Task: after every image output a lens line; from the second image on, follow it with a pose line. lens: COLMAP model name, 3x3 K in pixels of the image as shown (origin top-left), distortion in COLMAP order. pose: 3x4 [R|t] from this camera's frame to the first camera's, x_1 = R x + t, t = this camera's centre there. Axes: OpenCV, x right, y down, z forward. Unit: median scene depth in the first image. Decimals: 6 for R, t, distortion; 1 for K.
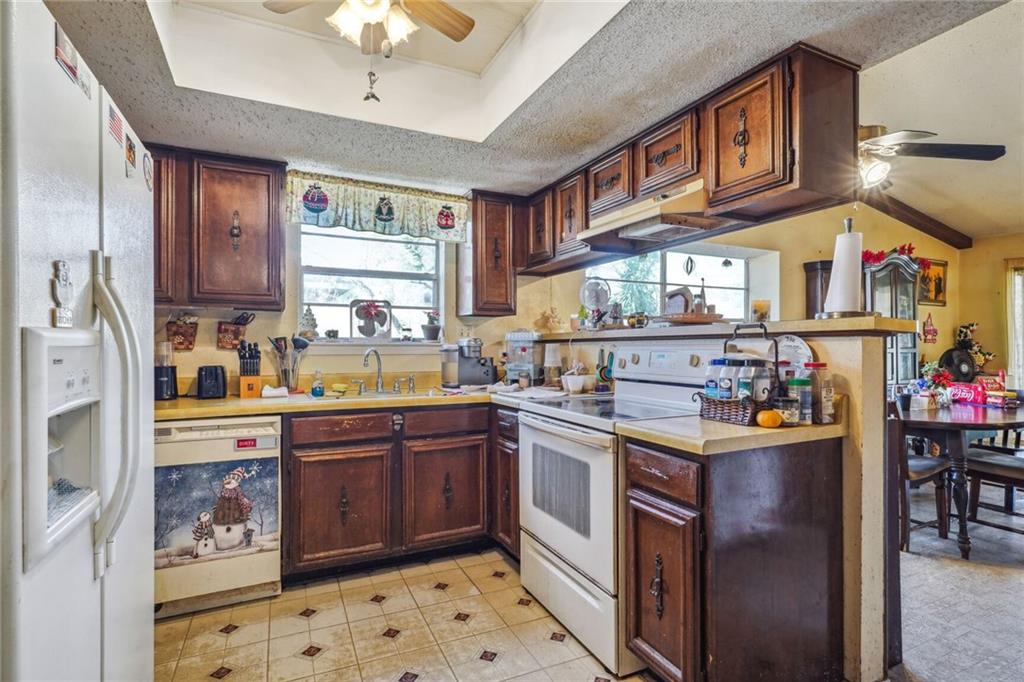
lens RADIAL K [[501.0, 0, 512.4], [0, 501.0, 342.7], [0, 0, 1]] dist [-0.008208, 0.003142]
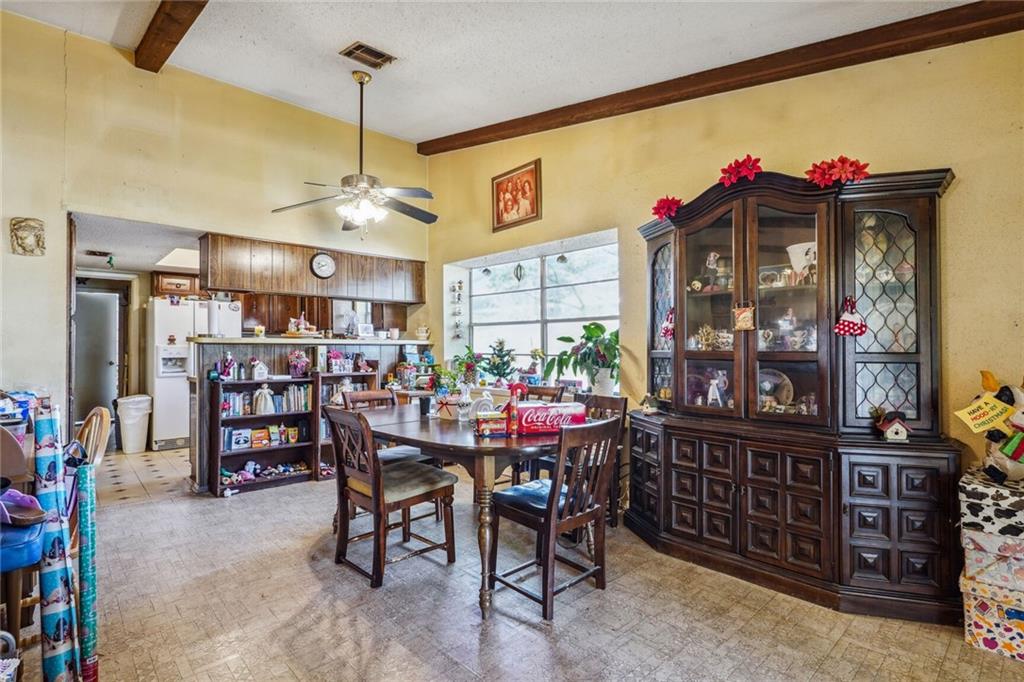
lens RADIAL K [[501.0, 0, 510.3], [0, 501.0, 341.1], [0, 0, 1]] dist [-0.008208, 0.003142]
pose [[0.285665, -0.012674, -0.958246, 1.362587], [0.006551, 0.999915, -0.011273, 0.002868], [0.958307, -0.003057, 0.285724, 0.678844]]
